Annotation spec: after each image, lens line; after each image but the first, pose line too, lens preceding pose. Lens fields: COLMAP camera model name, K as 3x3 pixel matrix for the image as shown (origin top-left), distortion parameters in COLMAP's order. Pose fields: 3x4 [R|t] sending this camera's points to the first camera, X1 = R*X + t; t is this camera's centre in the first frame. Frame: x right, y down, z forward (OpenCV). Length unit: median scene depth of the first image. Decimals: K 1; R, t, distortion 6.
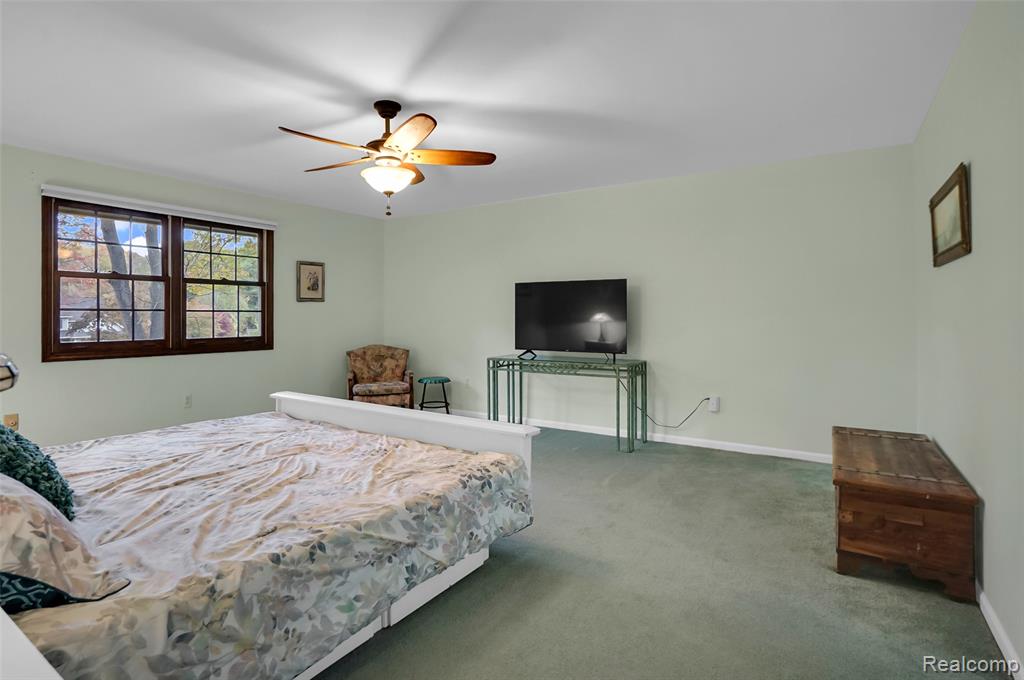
lens RADIAL K [[528.2, 0, 509.8], [0, 528.2, 313.6], [0, 0, 1]] dist [-0.002014, 0.000644]
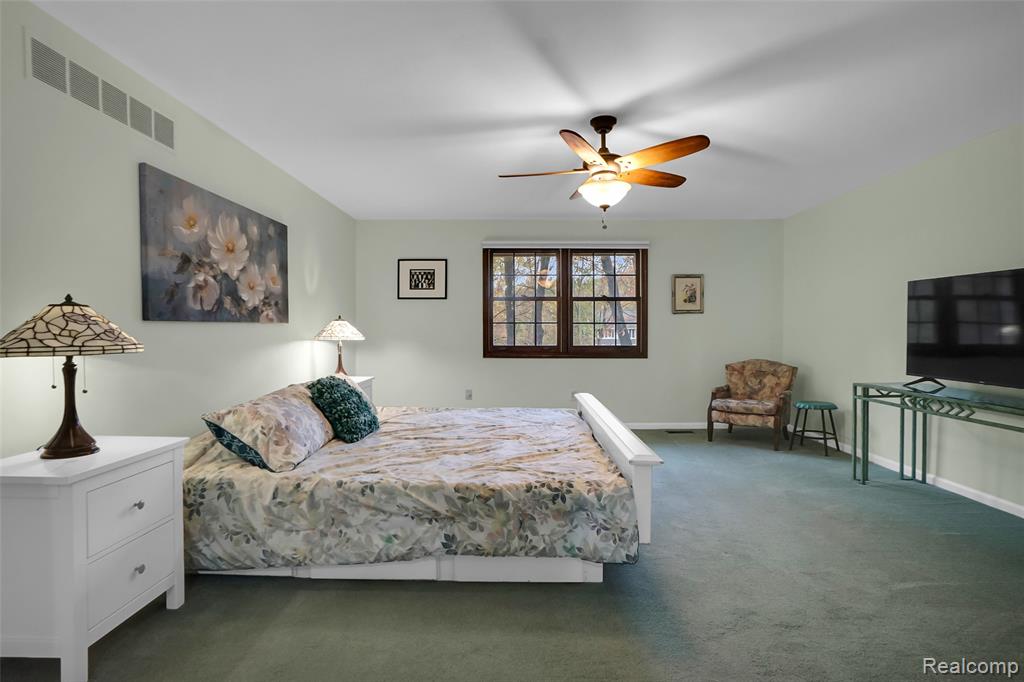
lens RADIAL K [[531.4, 0, 512.0], [0, 531.4, 341.0], [0, 0, 1]] dist [-0.053580, 0.034610]
pose [[0.526335, 0.021310, -0.850010, 0.551398], [0.002829, 0.999636, 0.026812, 0.003696], [0.850273, -0.016517, 0.526083, 0.306639]]
